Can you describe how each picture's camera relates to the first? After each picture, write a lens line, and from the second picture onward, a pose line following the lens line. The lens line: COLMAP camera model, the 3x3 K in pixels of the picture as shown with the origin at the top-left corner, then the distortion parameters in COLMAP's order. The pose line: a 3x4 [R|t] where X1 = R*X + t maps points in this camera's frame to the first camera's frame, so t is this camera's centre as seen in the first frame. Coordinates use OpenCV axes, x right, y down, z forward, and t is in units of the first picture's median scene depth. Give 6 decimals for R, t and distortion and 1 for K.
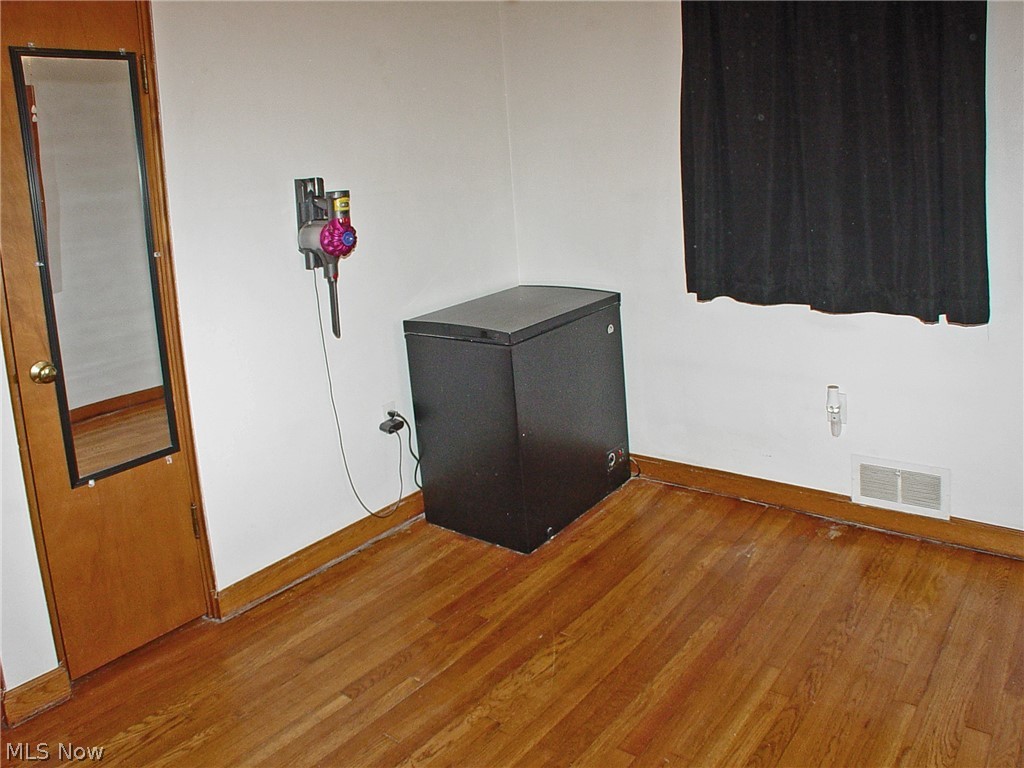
lens RADIAL K [[738.1, 0, 512.0], [0, 738.1, 384.0], [0, 0, 1]] dist [-0.212106, 0.163473]
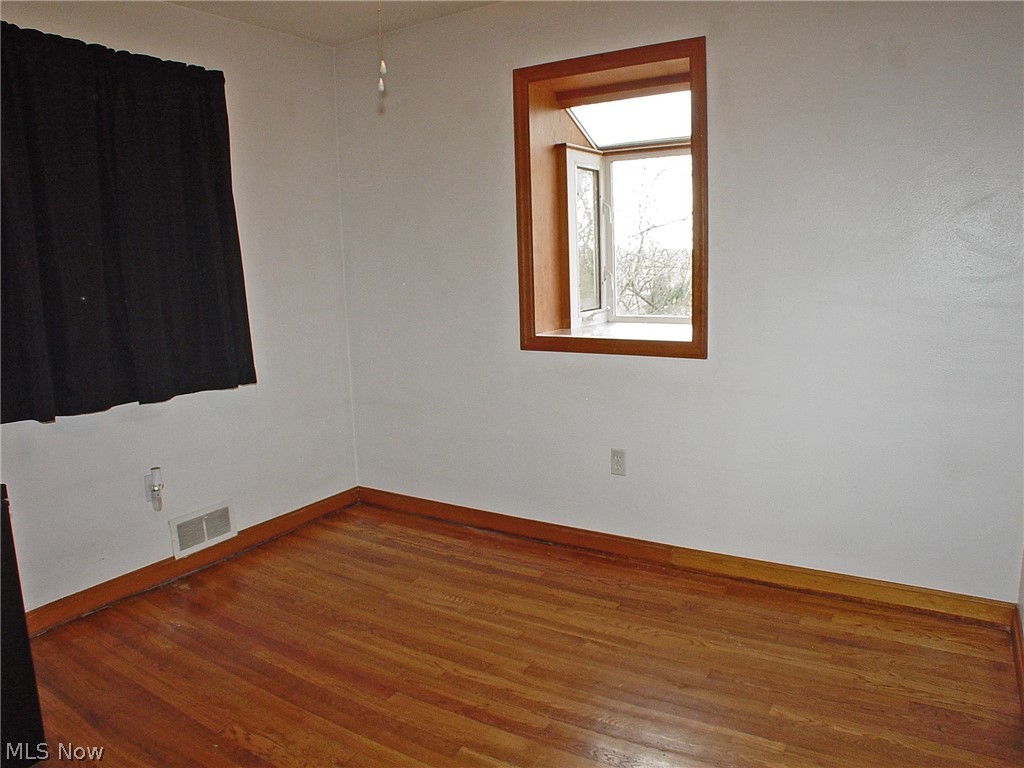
lens RADIAL K [[738.1, 0, 512.0], [0, 738.1, 384.0], [0, 0, 1]] dist [-0.212106, 0.163473]
pose [[-0.106510, -0.097373, 0.989532, -0.808501], [0.309935, 0.942360, 0.126091, -0.097891], [-0.944773, 0.320120, -0.070191, 0.479053]]
